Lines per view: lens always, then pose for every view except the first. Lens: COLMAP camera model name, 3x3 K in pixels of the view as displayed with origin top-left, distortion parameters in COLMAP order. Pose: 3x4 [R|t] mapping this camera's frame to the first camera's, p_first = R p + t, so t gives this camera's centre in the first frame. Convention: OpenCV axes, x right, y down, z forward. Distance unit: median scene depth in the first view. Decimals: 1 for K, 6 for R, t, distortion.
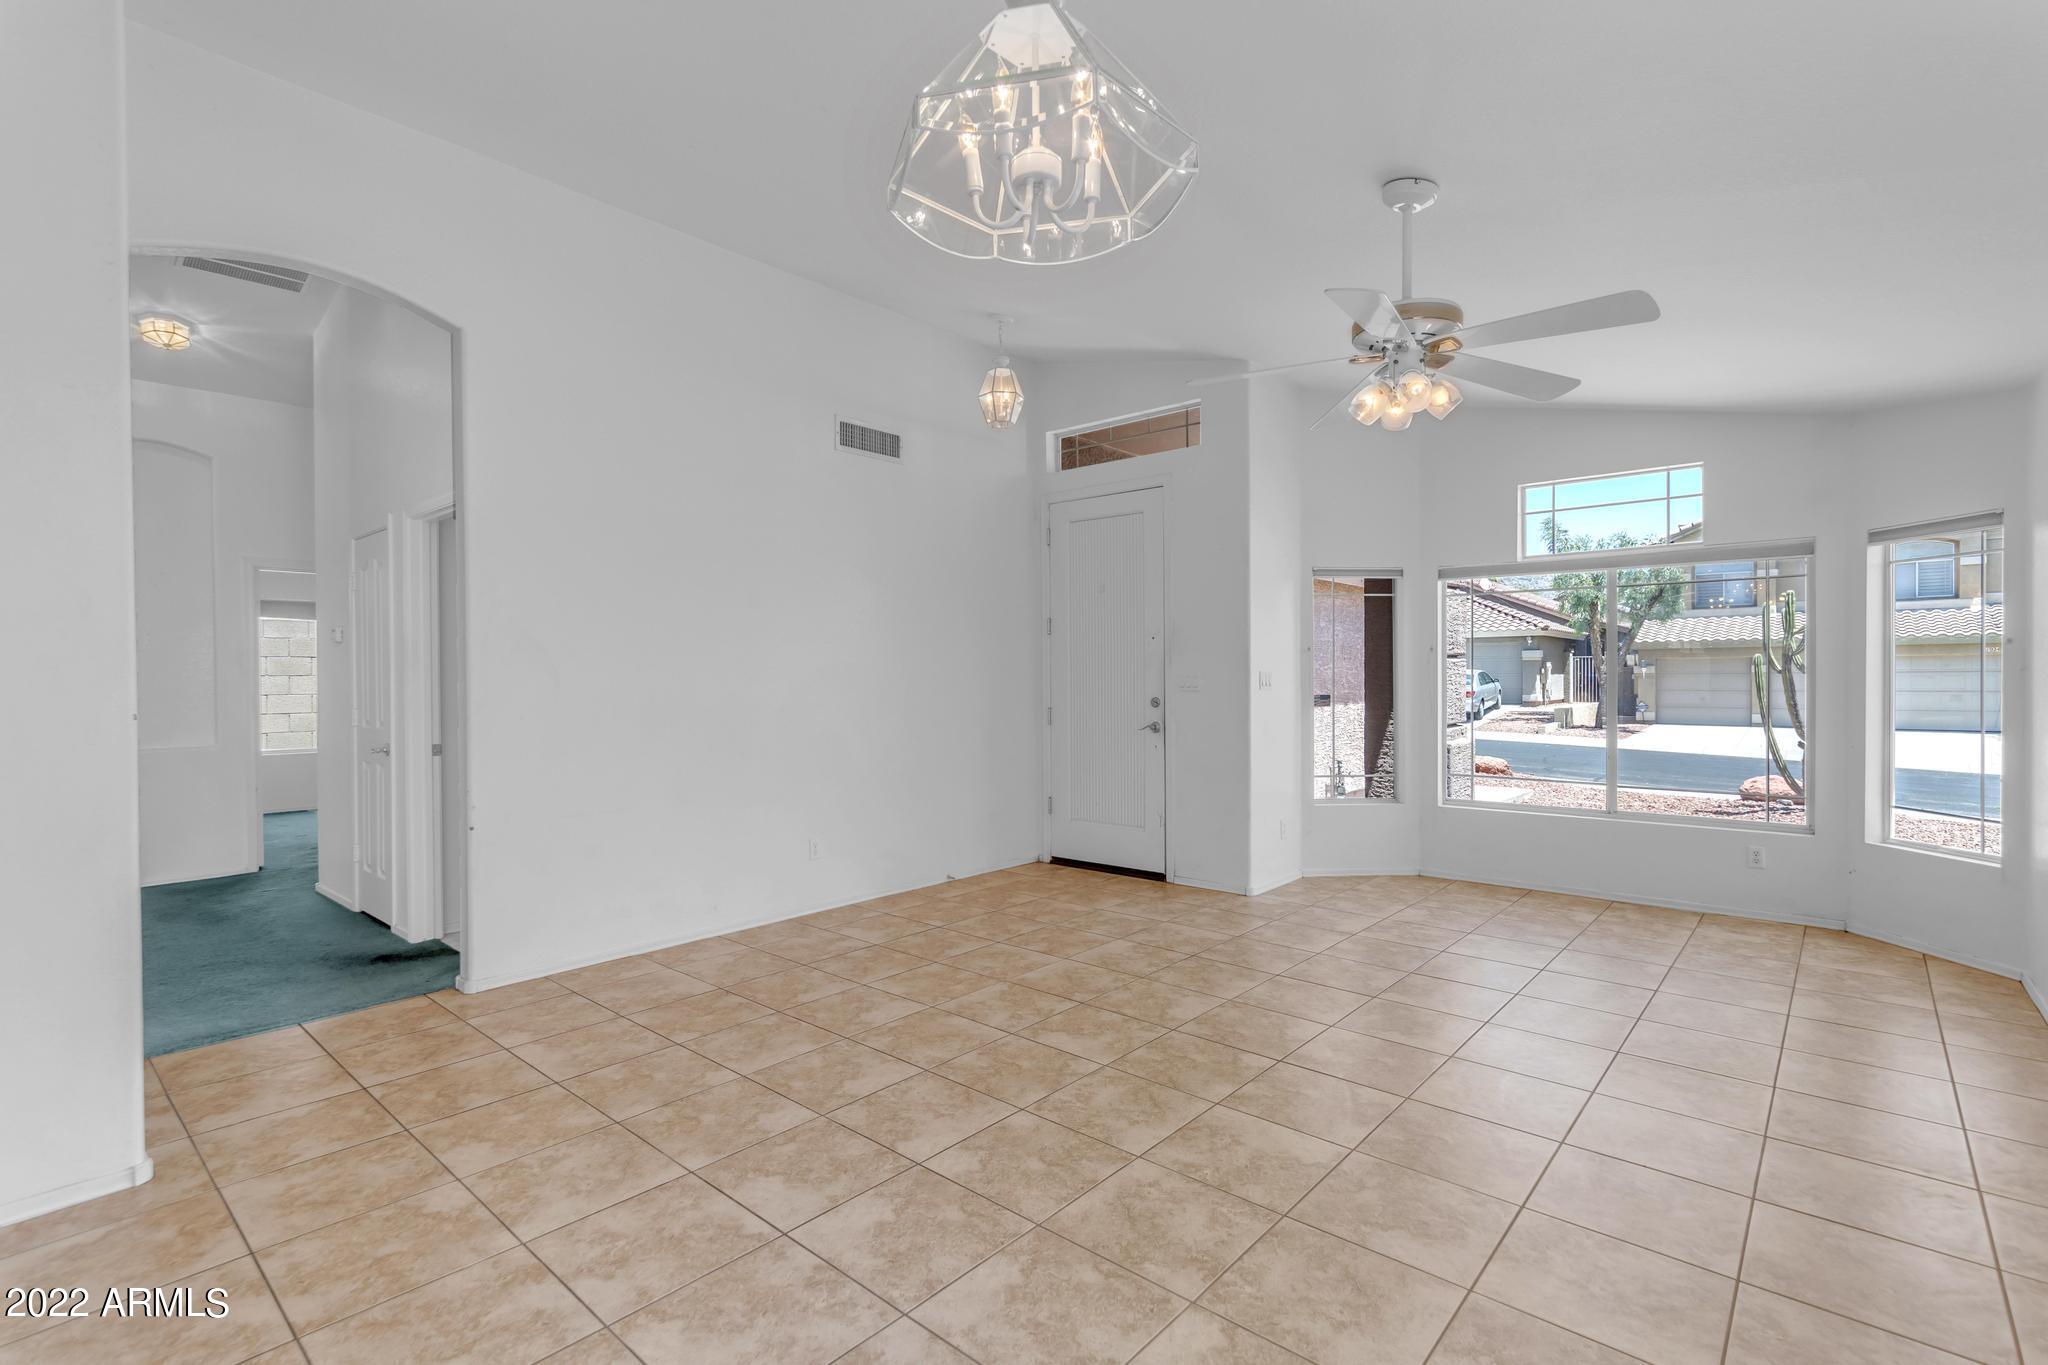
lens RADIAL K [[941.4, 0, 1018.4], [0, 941.4, 684.9], [0, 0, 1]] dist [0.003268, -0.000226]
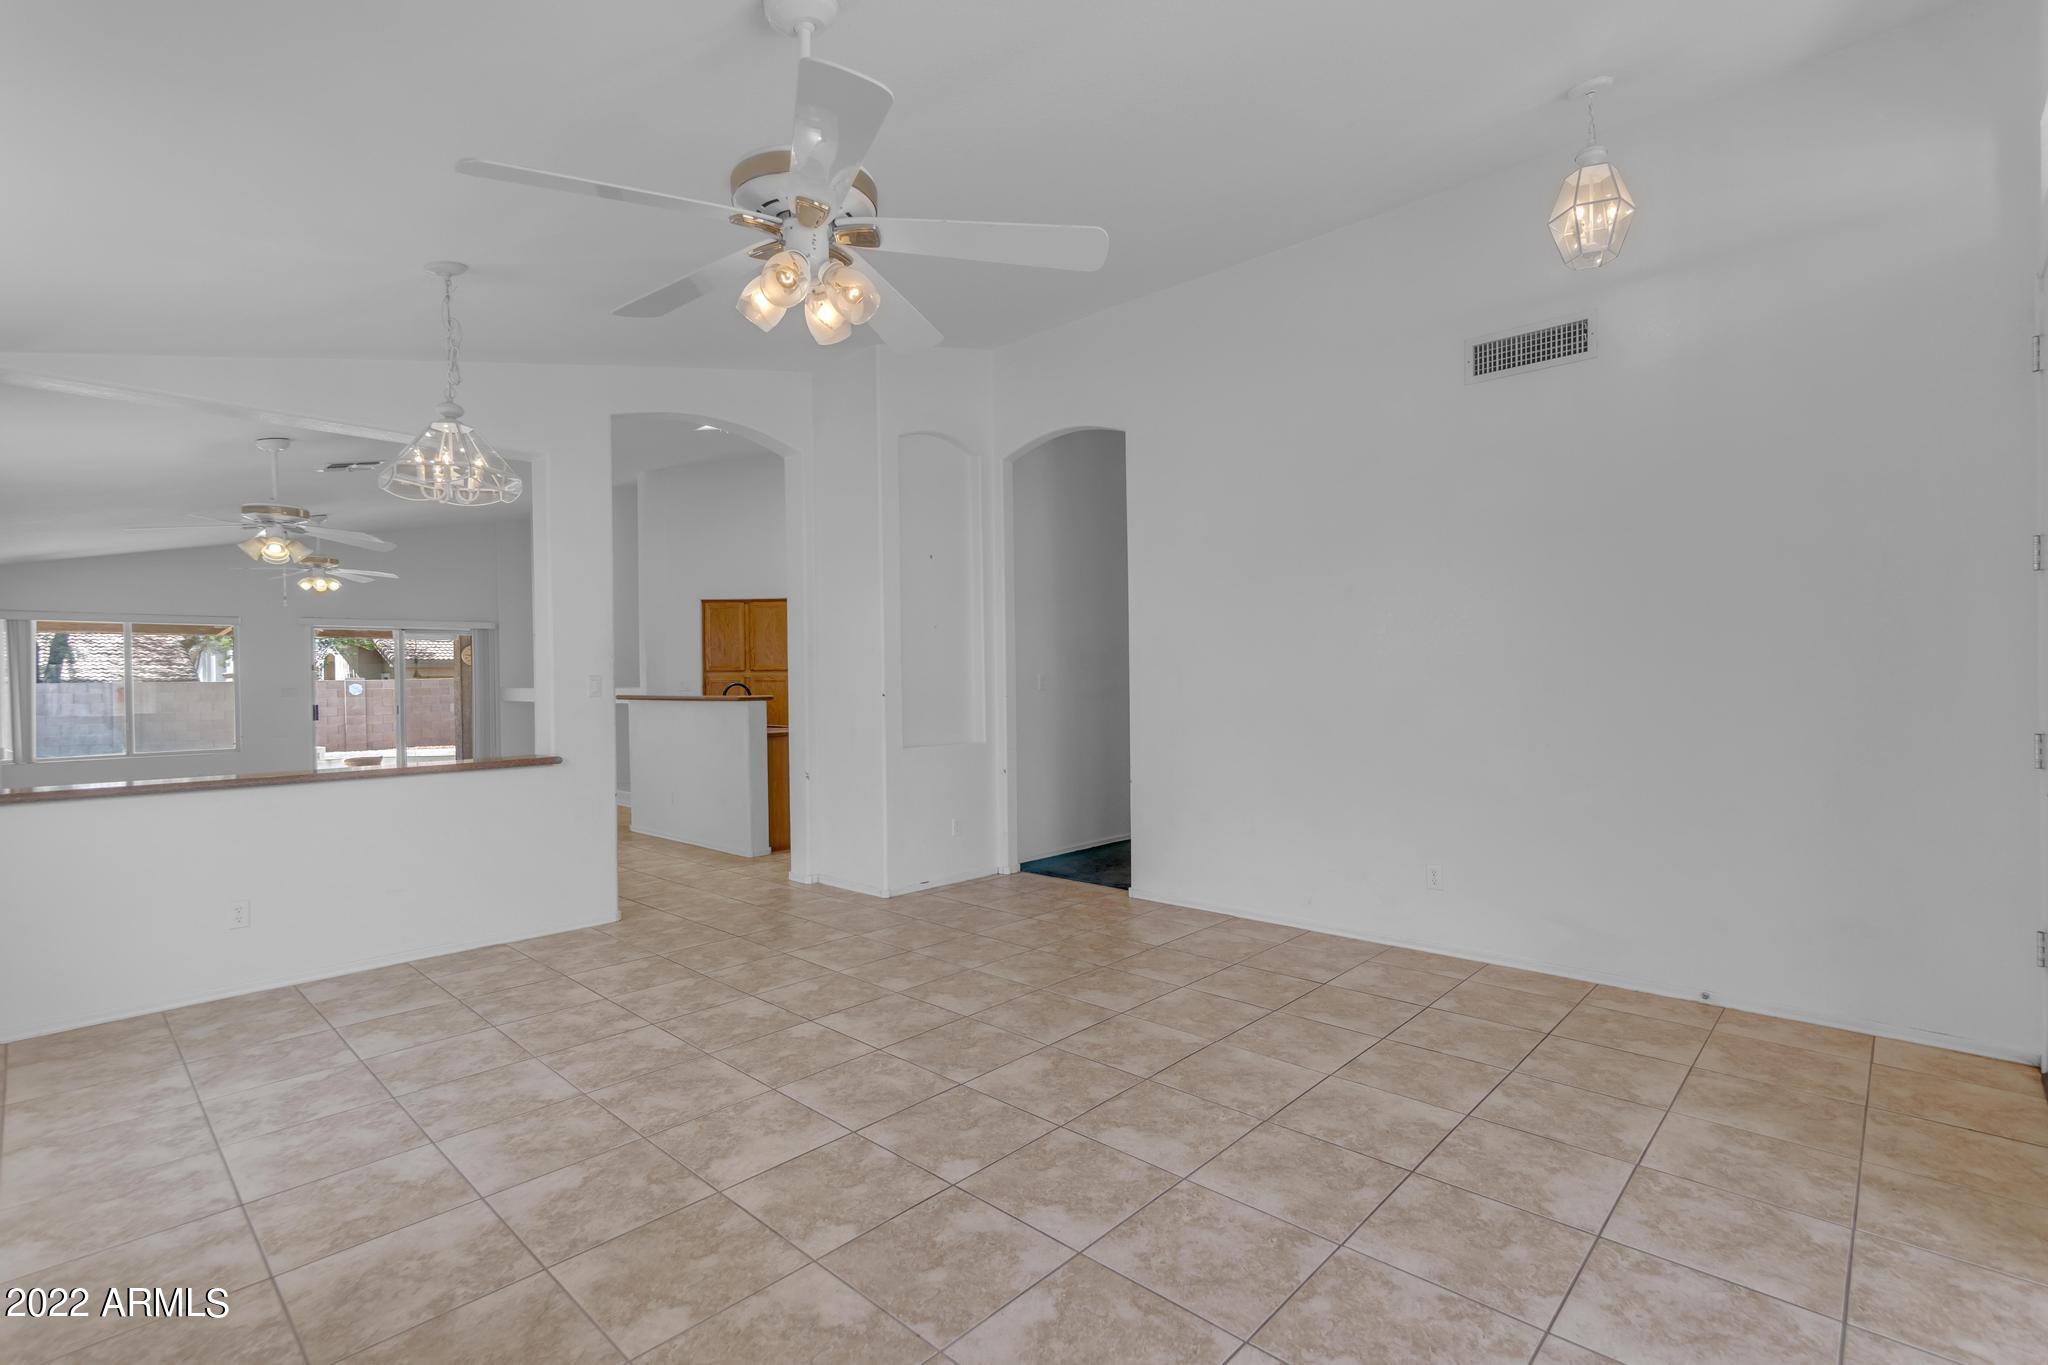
lens RADIAL K [[941.4, 0, 1018.4], [0, 941.4, 684.9], [0, 0, 1]] dist [0.003268, -0.000226]
pose [[-0.033997, 0.012406, -0.999345, 1.015447], [0.002751, 0.999920, 0.012320, -0.012483], [0.999418, -0.002330, -0.034028, 1.064974]]
